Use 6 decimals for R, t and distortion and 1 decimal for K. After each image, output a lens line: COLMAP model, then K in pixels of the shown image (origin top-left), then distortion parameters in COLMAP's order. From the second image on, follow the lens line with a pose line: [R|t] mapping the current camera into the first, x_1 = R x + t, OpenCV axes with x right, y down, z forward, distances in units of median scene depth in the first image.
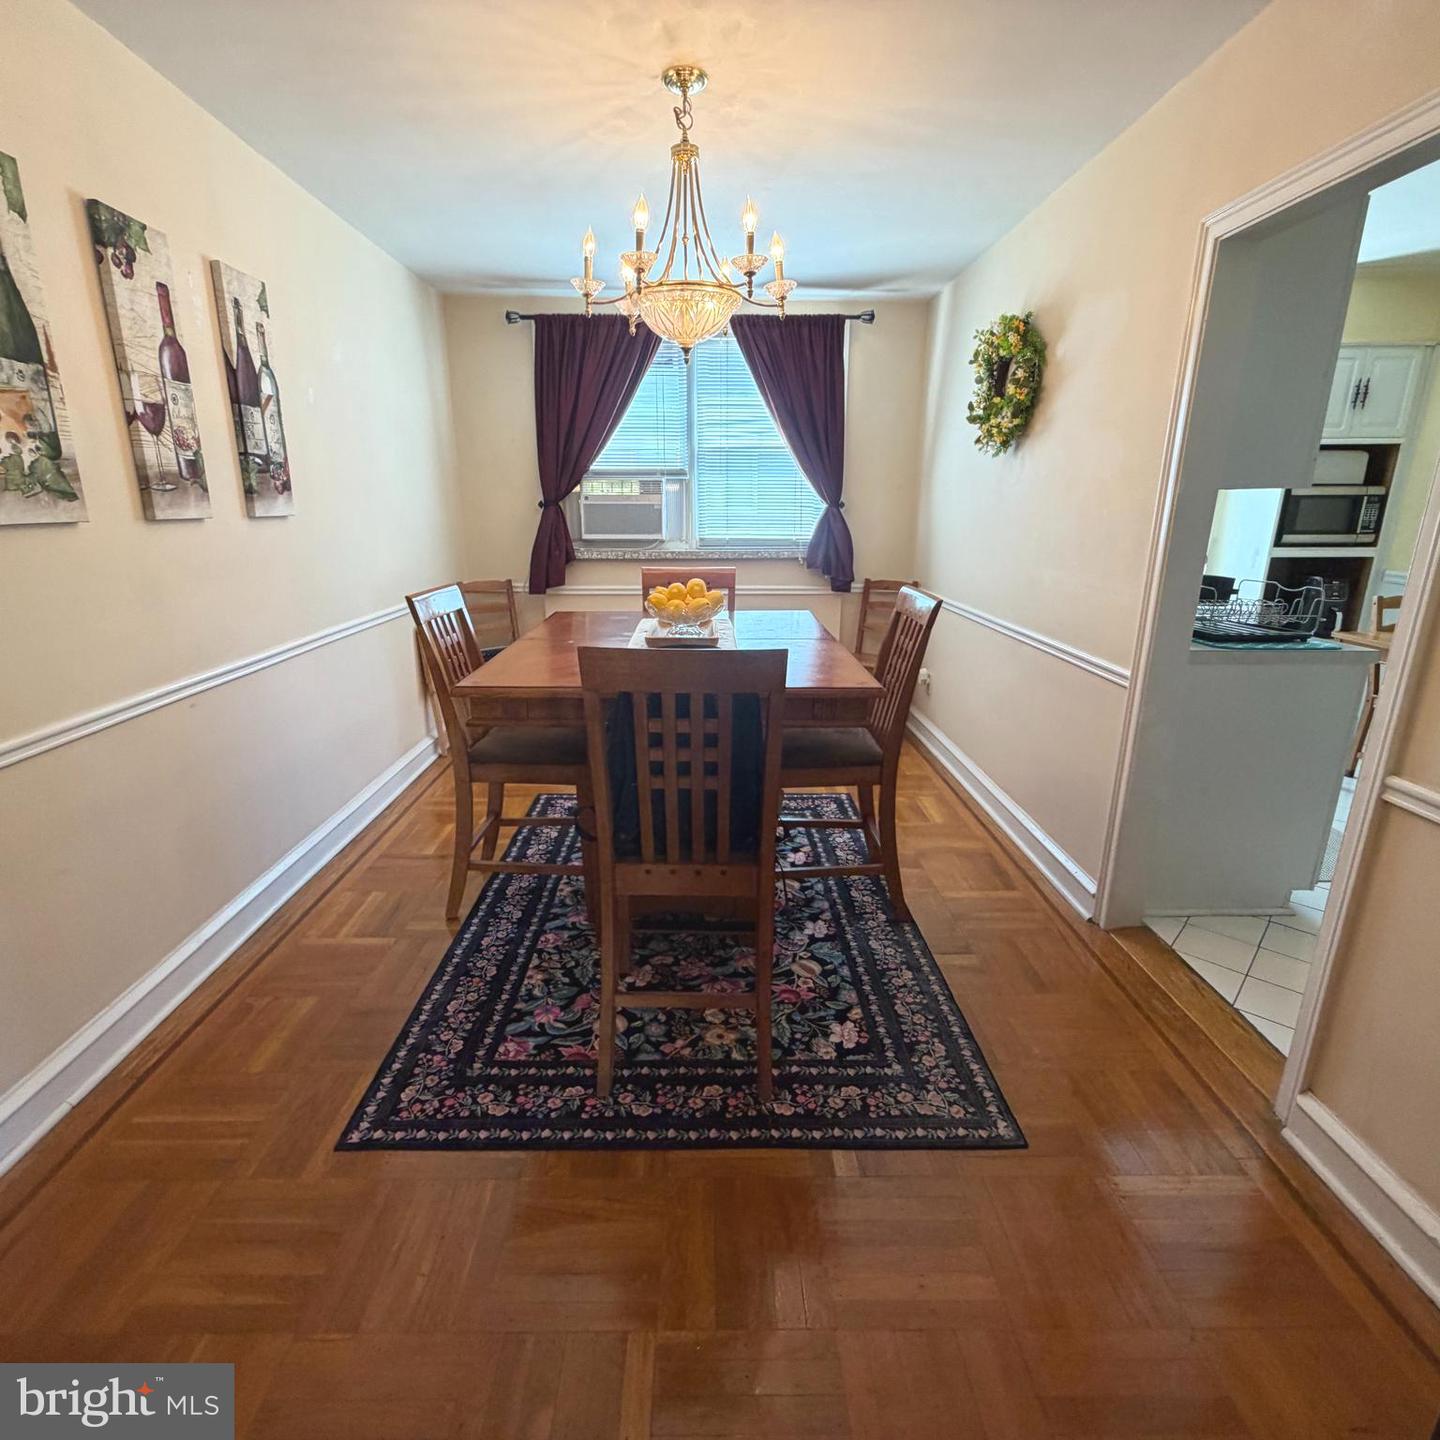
lens RADIAL K [[766.2, 0, 717.5], [0, 766.2, 712.2], [0, 0, 1]] dist [-0.001097, 0.000815]
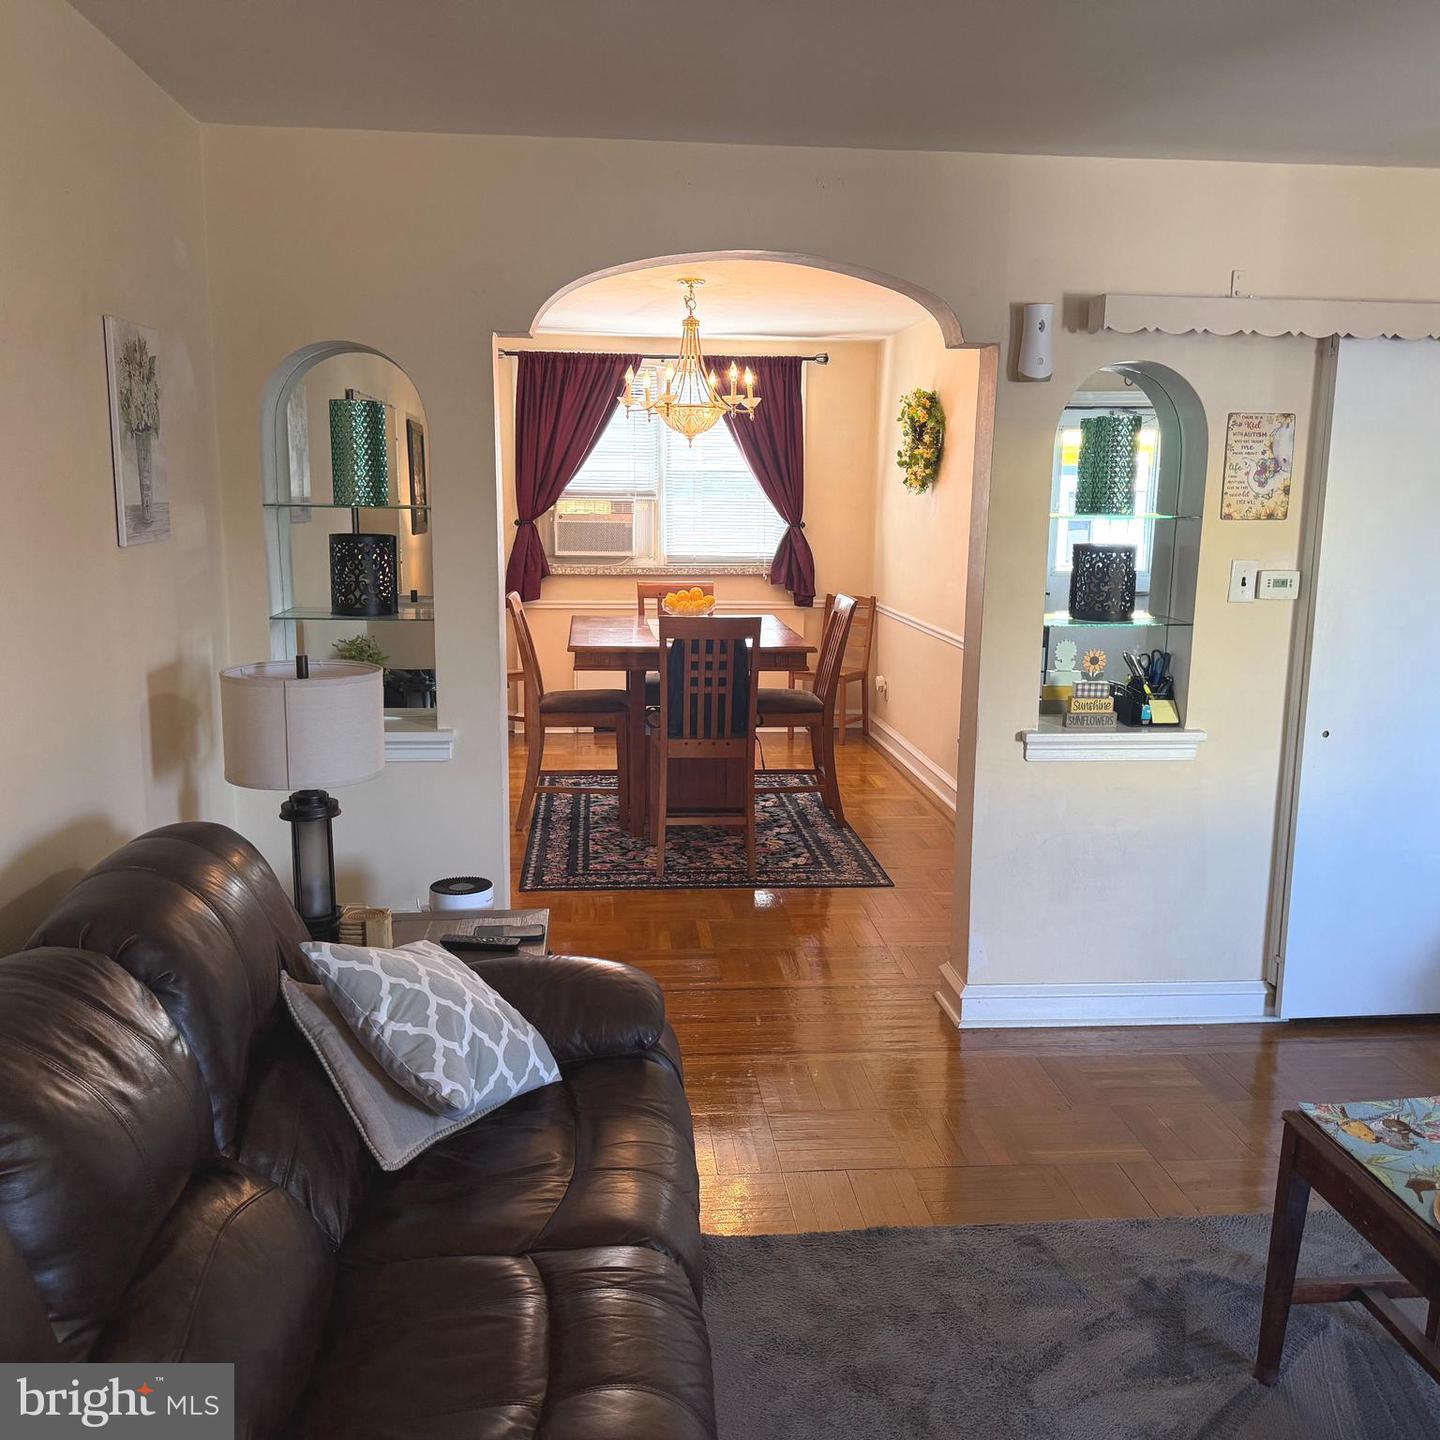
lens RADIAL K [[1363.6, 0, 734.3], [0, 1363.6, 723.5], [0, 0, 1]] dist [0.016215, 0.000000]
pose [[0.996220, -0.006259, 0.086645, -0.177569], [0.014111, 0.995814, -0.090307, 0.314375], [-0.085717, 0.091188, 0.992138, -1.532080]]
